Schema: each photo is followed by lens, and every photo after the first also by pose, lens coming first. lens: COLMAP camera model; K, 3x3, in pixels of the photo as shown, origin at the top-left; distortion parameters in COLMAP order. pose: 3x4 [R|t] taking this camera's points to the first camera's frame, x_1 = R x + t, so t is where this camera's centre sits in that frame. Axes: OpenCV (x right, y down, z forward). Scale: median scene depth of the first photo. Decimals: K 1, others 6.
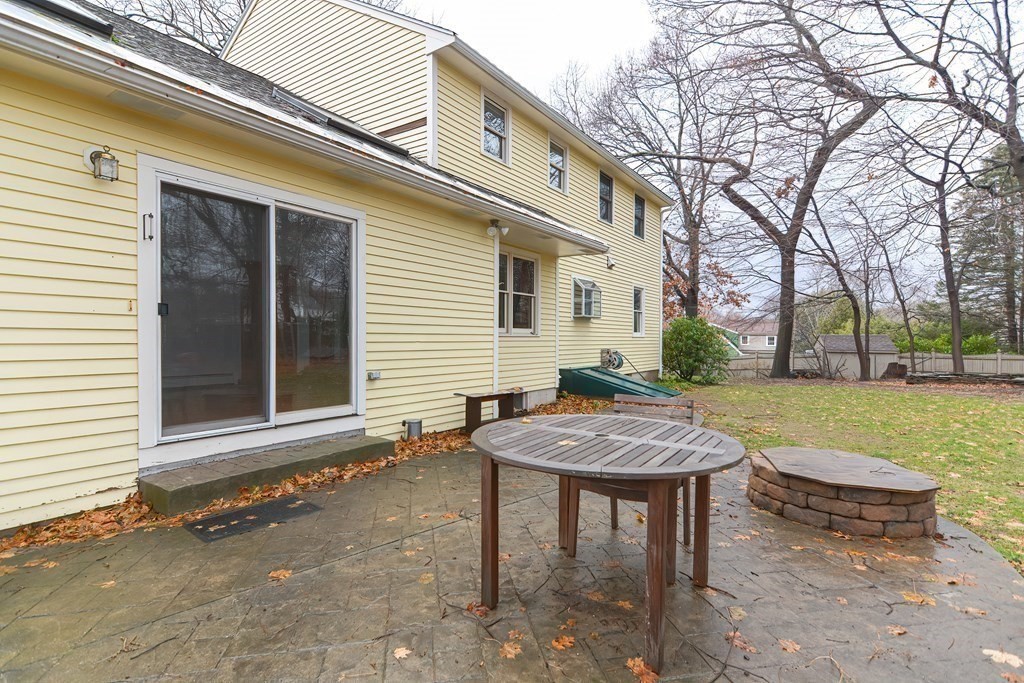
lens RADIAL K [[493.9, 0, 511.7], [0, 493.9, 342.9], [0, 0, 1]] dist [0.005896, -0.001952]
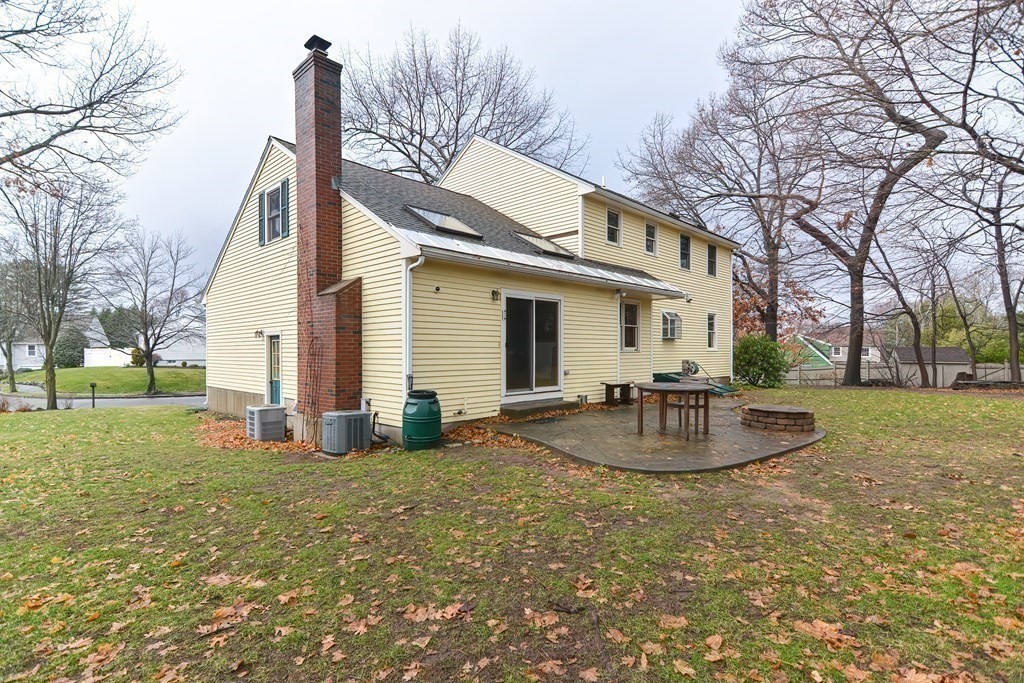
lens RADIAL K [[493.9, 0, 552.3], [0, 493.9, 348.3], [0, 0, 1]] dist [0.005896, -0.001952]
pose [[0.995749, -0.005338, -0.091949, -0.062354], [0.004067, 0.999894, -0.014003, -0.003331], [0.092014, 0.013569, 0.995665, -0.466521]]
